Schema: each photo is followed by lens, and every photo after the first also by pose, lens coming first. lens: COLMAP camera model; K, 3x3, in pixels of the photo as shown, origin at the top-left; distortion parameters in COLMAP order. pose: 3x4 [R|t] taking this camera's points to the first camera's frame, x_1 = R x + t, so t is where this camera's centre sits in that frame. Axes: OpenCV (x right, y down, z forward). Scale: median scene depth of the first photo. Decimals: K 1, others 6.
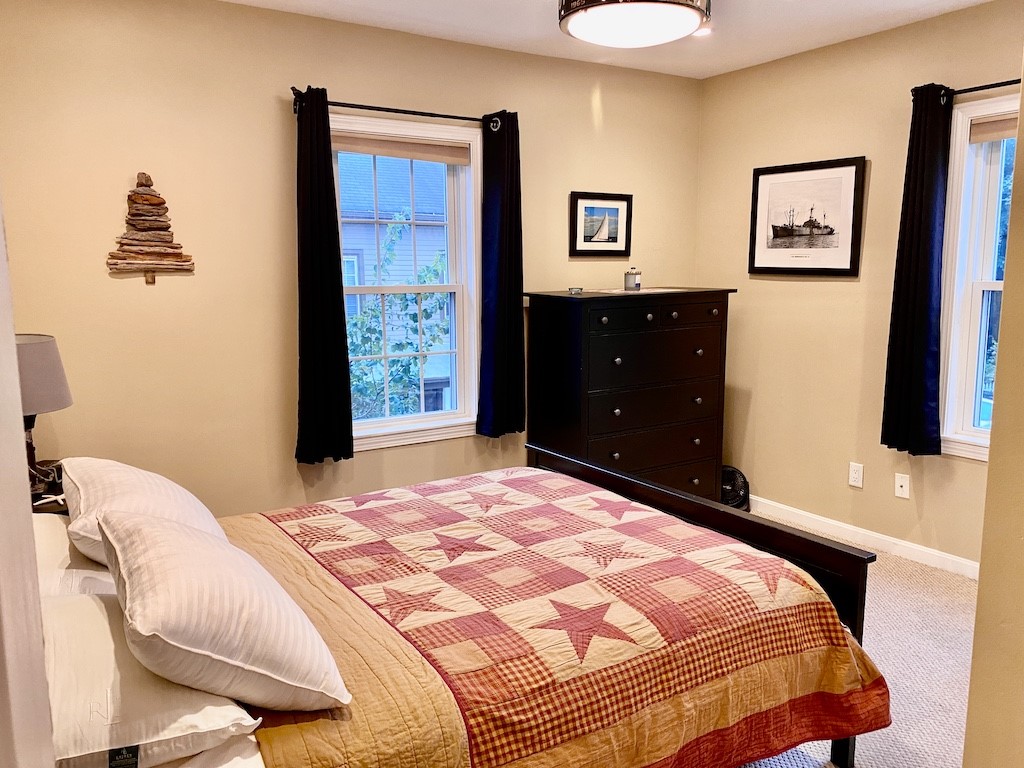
lens RADIAL K [[776.2, 0, 508.2], [0, 776.2, 376.0], [0, 0, 1]] dist [0.015300, 0.000690]
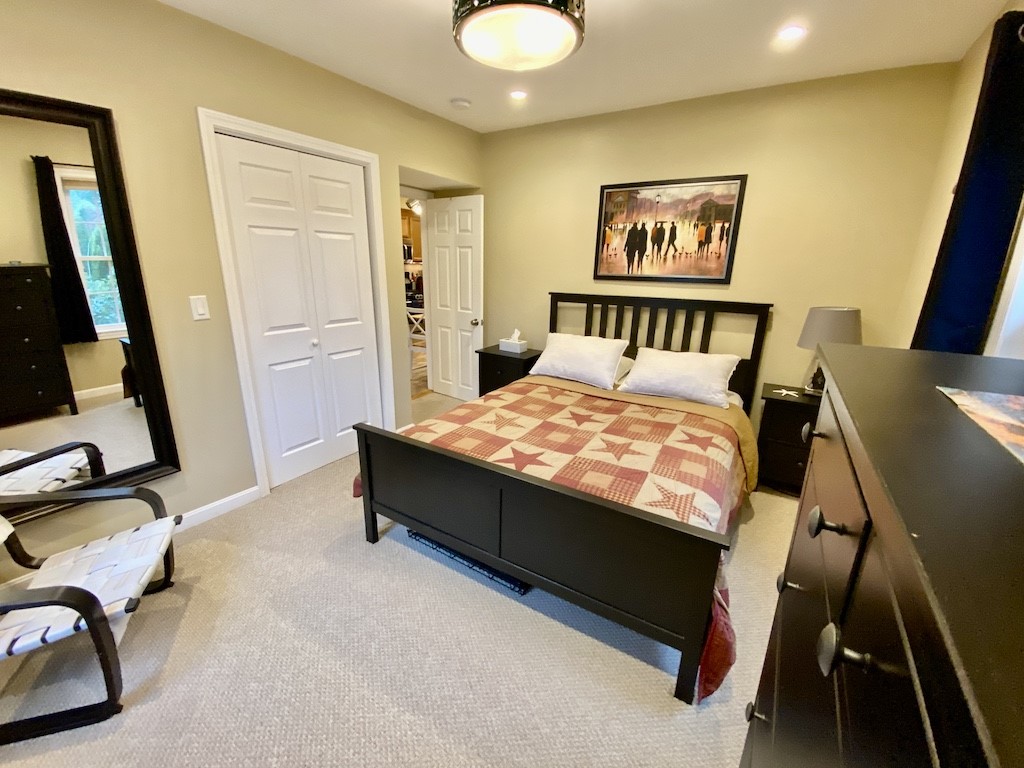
lens RADIAL K [[420.5, 0, 510.1], [0, 420.5, 382.6], [0, 0, 1]] dist [0.000456, -0.012536]
pose [[-0.910463, 0.096755, -0.402114, 0.476241], [-0.073941, 0.918510, 0.388422, -0.231196], [0.406928, 0.383377, -0.829115, 1.724239]]
